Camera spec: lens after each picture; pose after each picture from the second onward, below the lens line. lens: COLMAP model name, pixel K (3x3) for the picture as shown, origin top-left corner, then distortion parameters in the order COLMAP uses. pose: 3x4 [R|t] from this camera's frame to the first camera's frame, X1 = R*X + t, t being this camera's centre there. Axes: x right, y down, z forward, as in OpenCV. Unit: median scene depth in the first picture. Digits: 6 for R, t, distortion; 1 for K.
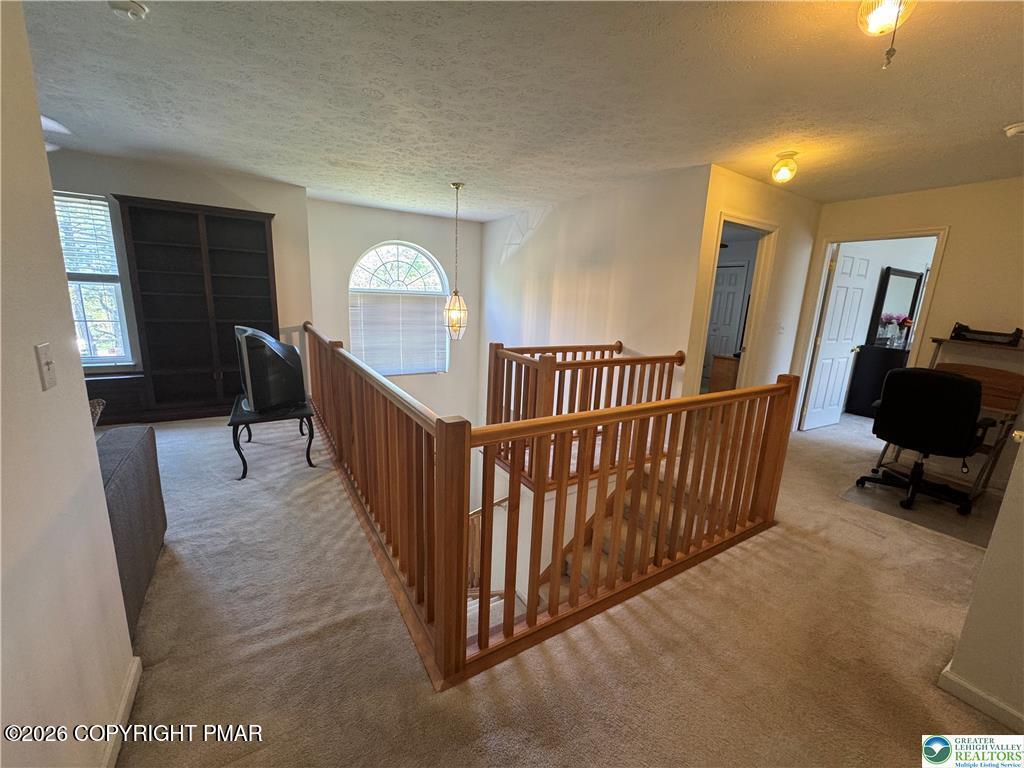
lens RADIAL K [[410.6, 0, 512.0], [0, 410.6, 384.0], [0, 0, 1]] dist [-0.002564, 0.000021]
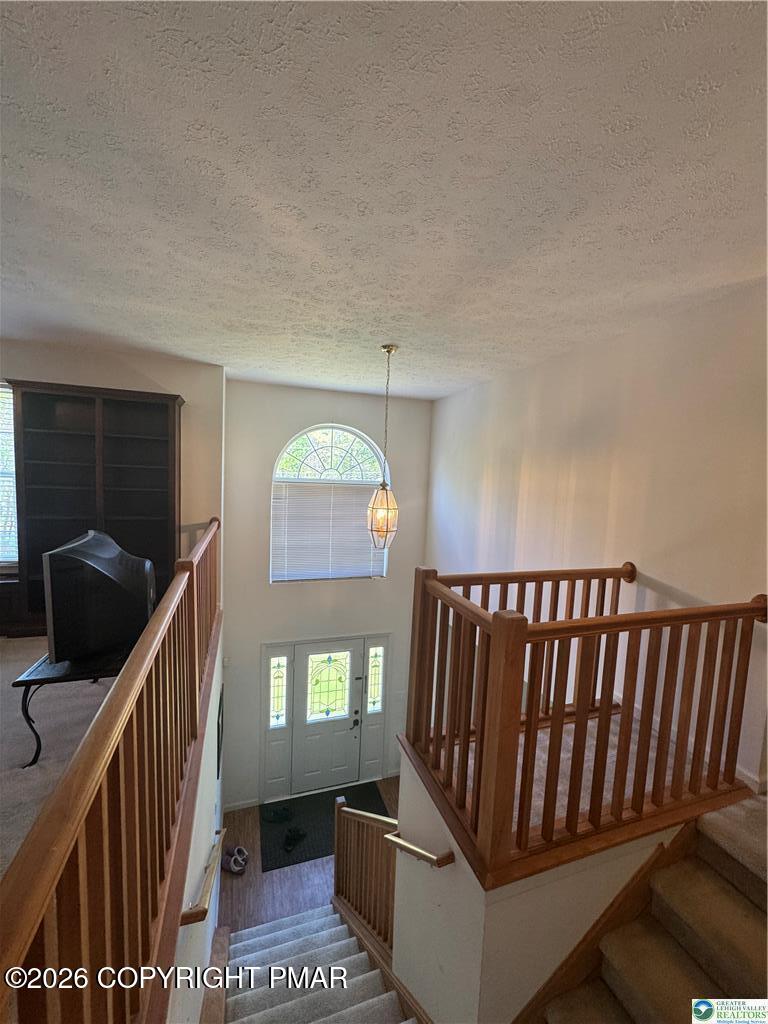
lens RADIAL K [[410.6, 0, 383.5], [0, 410.6, 511.1], [0, 0, 1]] dist [-0.002564, 0.000021]
pose [[0.975391, 0.017157, -0.219814, 0.029381], [-0.046782, 0.990372, -0.130285, -0.084684], [0.215462, 0.137363, 0.966803, 0.302210]]
